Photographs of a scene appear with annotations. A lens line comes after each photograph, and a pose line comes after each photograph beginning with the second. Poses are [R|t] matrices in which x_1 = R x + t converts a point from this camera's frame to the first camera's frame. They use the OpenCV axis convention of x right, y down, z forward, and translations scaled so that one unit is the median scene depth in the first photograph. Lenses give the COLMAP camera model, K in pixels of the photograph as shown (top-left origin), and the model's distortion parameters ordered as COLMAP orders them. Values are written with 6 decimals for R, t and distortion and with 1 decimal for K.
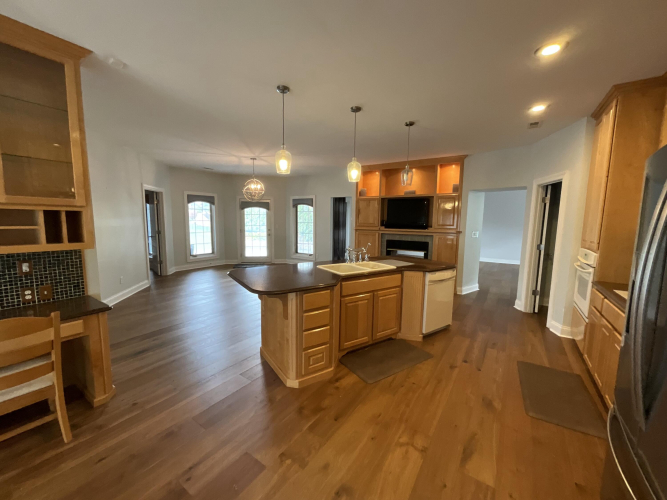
lens RADIAL K [[269.7, 0, 331.5], [0, 269.7, 248.8], [0, 0, 1]] dist [0.003566, -0.001480]
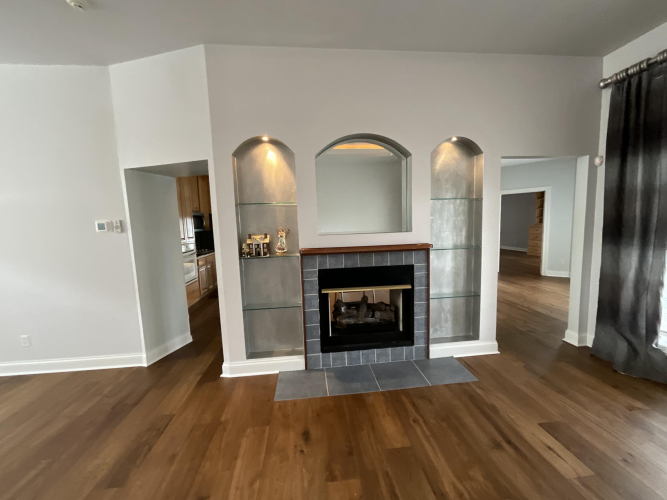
lens RADIAL K [[269.7, 0, 333.4], [0, 269.7, 249.9], [0, 0, 1]] dist [0.003566, -0.001480]
pose [[0.762661, -0.085333, 0.641145, -0.040973], [0.101241, 0.994790, 0.011971, -0.069335], [-0.638826, 0.055780, 0.767327, 0.704959]]
